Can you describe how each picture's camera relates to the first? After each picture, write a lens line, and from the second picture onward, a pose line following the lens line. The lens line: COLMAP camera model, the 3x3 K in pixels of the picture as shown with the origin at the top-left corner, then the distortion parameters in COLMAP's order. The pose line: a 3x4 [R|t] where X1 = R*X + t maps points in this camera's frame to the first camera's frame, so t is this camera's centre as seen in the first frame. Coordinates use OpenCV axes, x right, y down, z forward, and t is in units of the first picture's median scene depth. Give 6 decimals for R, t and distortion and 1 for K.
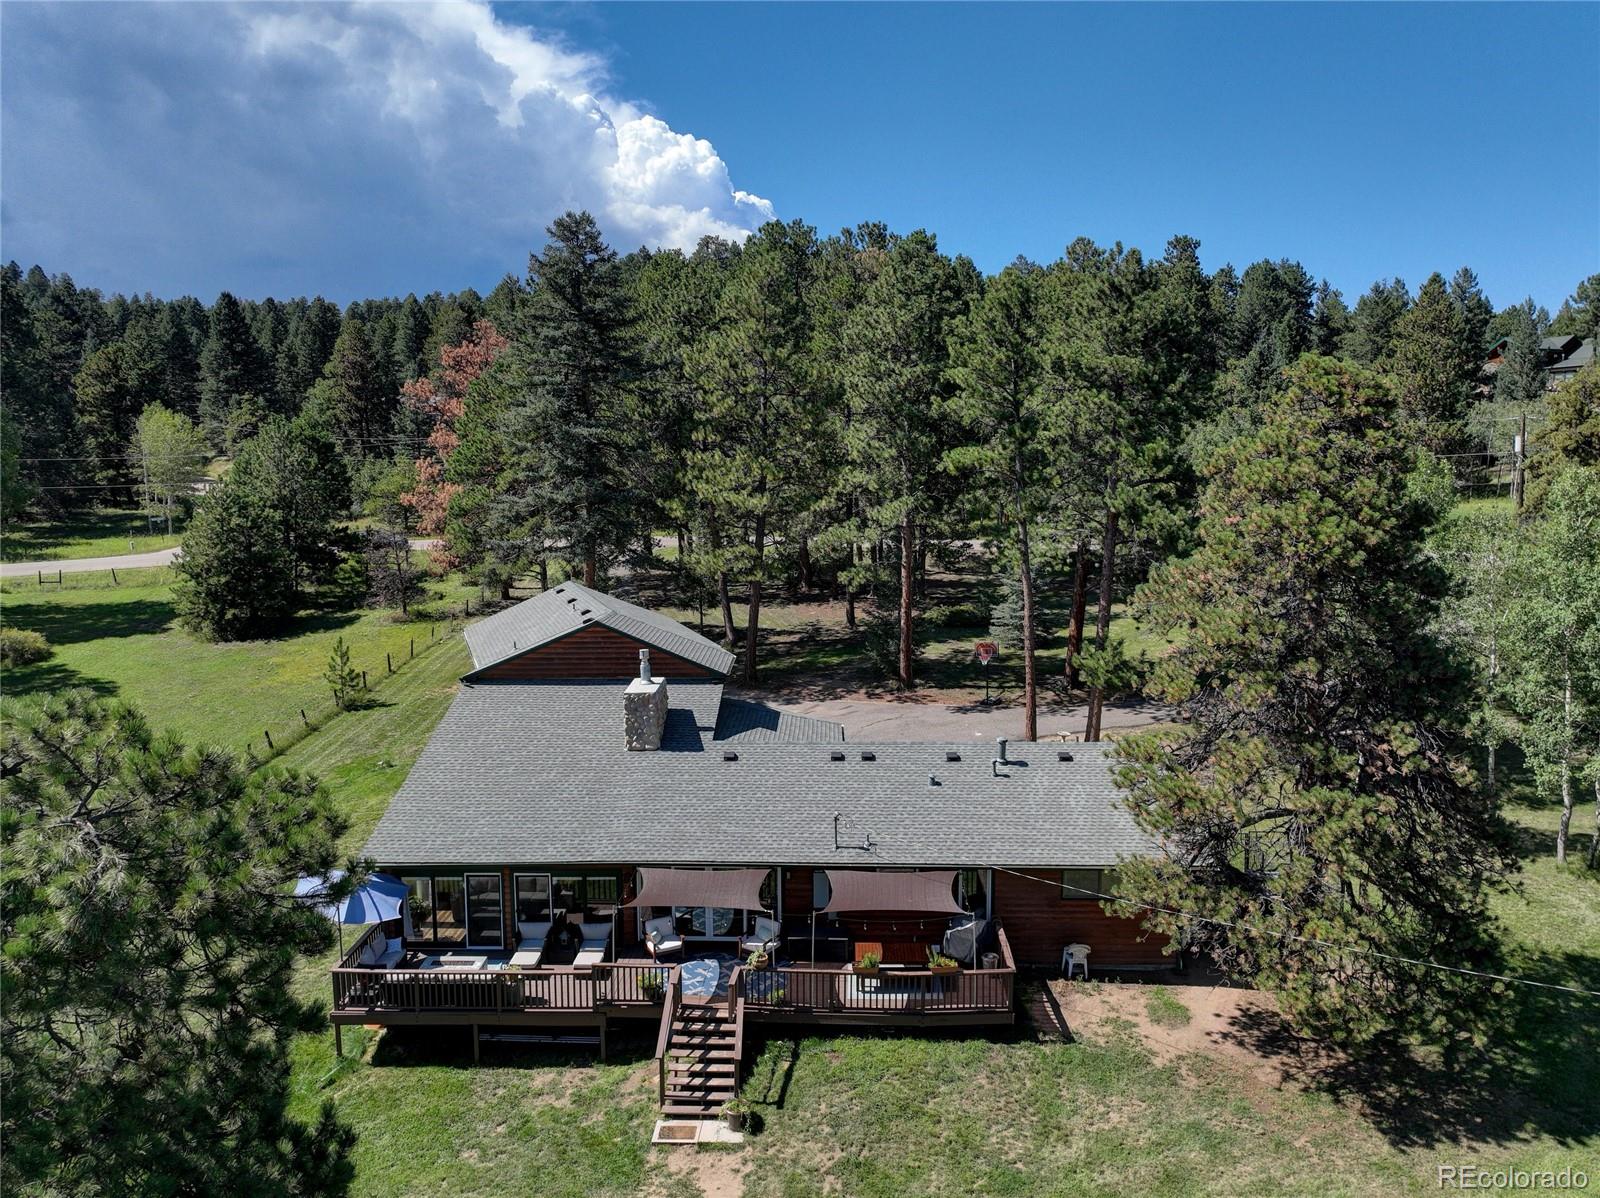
lens RADIAL K [[1096.9, 0, 799.6], [0, 1096.9, 598.2], [0, 0, 1]] dist [0.007270, 0.001676]
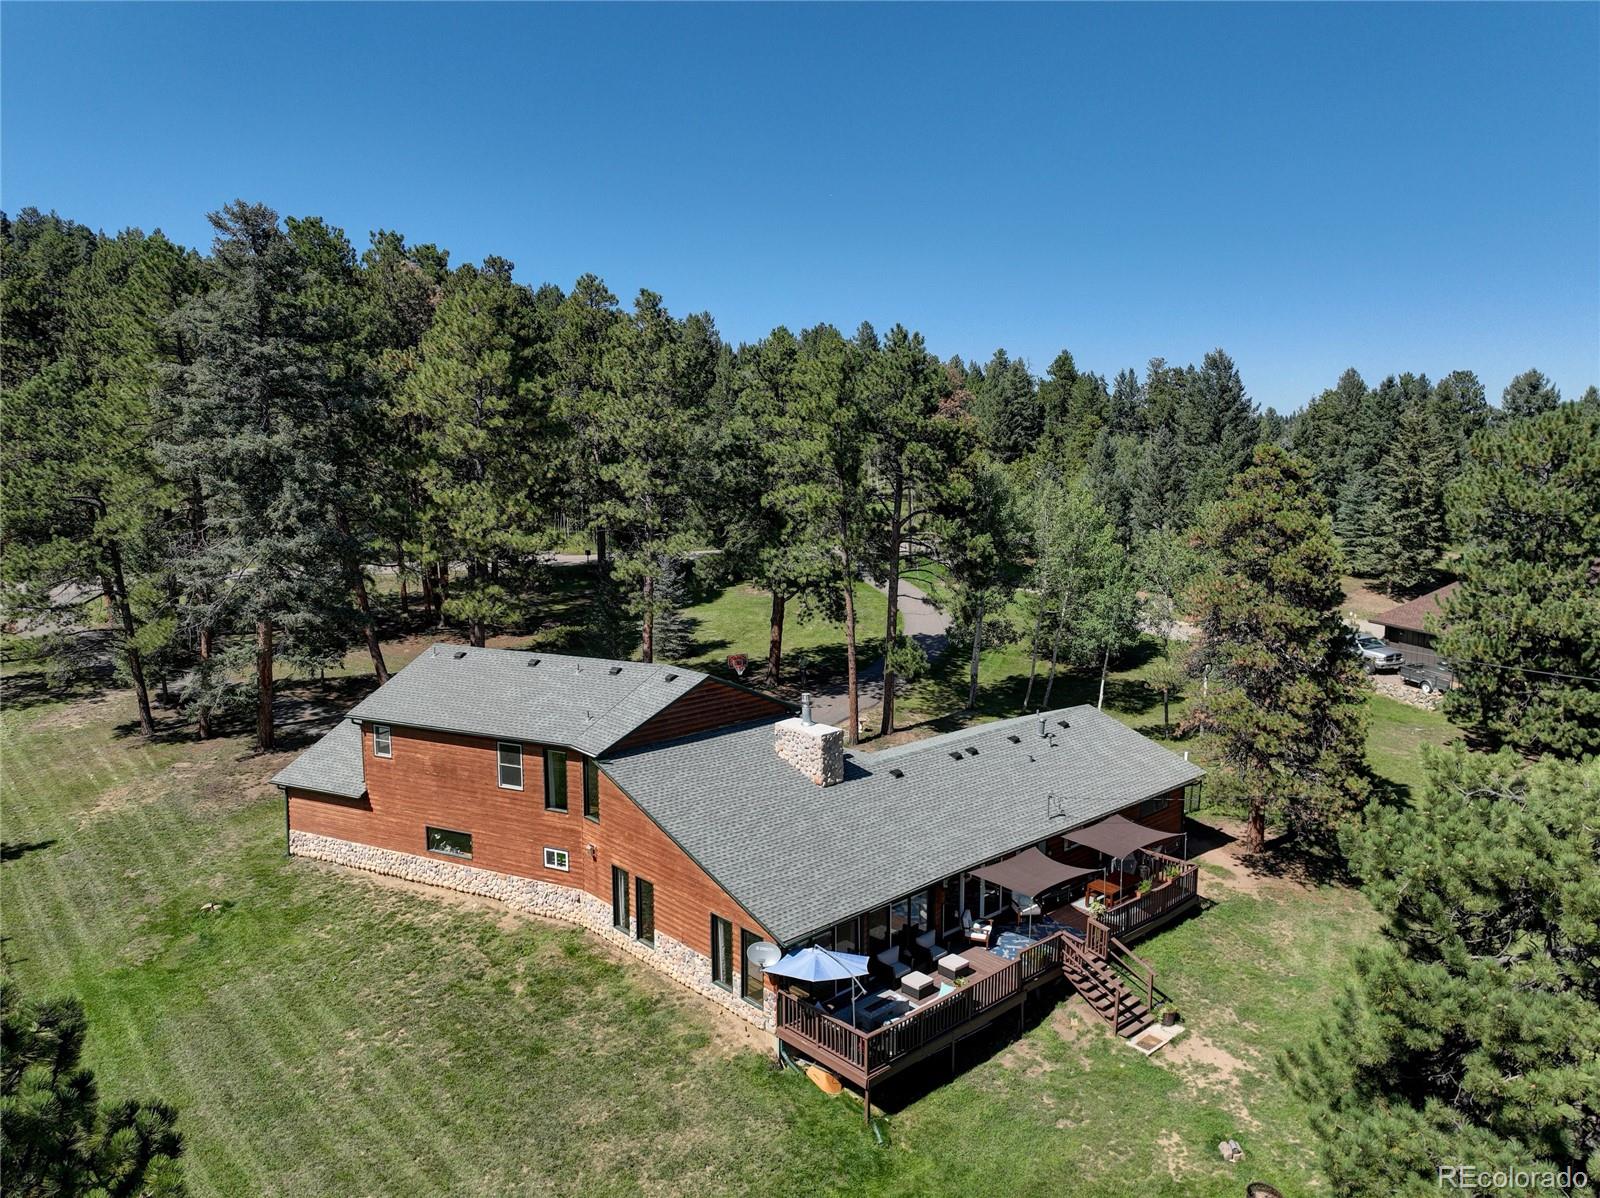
lens RADIAL K [[1096.9, 0, 802.8], [0, 1096.9, 592.4], [0, 0, 1]] dist [0.007270, 0.001676]
pose [[0.723080, -0.082981, 0.685762, -1.186109], [0.084542, 0.995926, 0.031370, -0.115945], [-0.685571, 0.035292, 0.727150, 0.293160]]
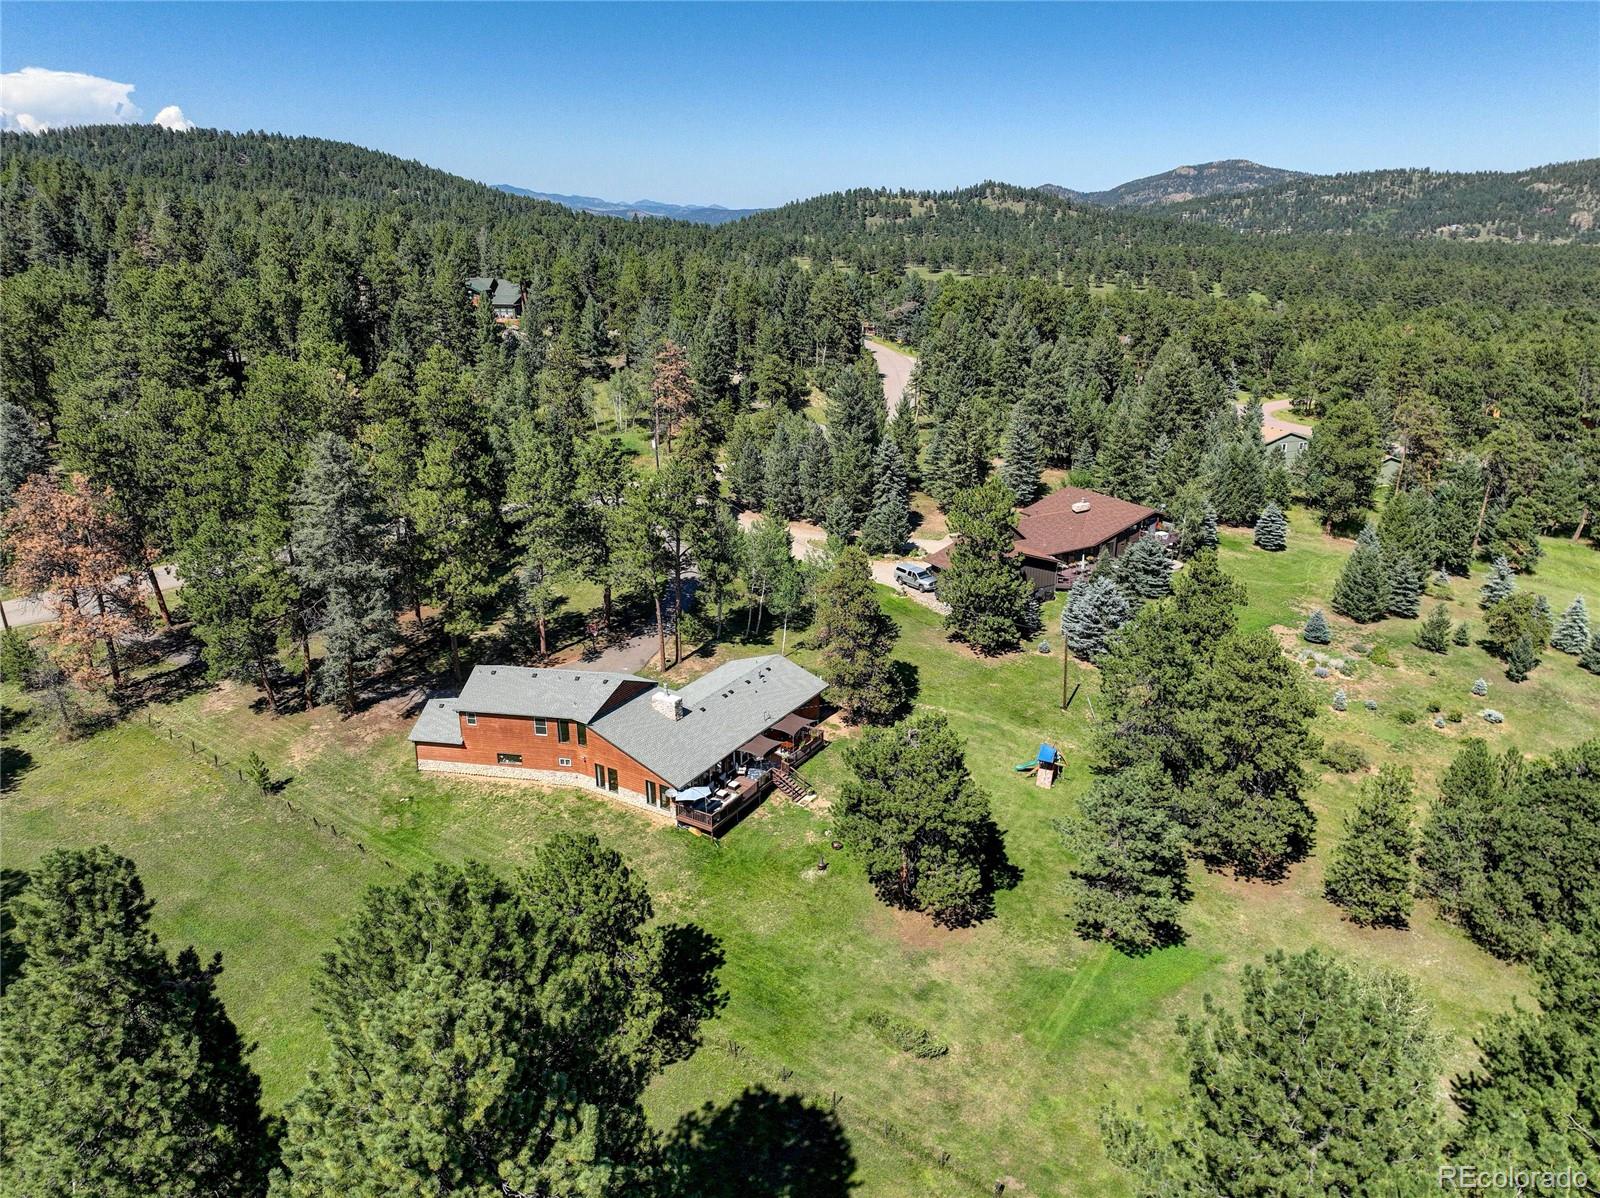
lens RADIAL K [[1096.9, 0, 801.8], [0, 1096.9, 601.8], [0, 0, 1]] dist [0.007270, 0.001676]
pose [[0.502887, -0.284744, 0.816104, -2.756572], [0.103111, 0.957200, 0.270436, -1.087745], [-0.858180, -0.051849, 0.510724, -0.792786]]
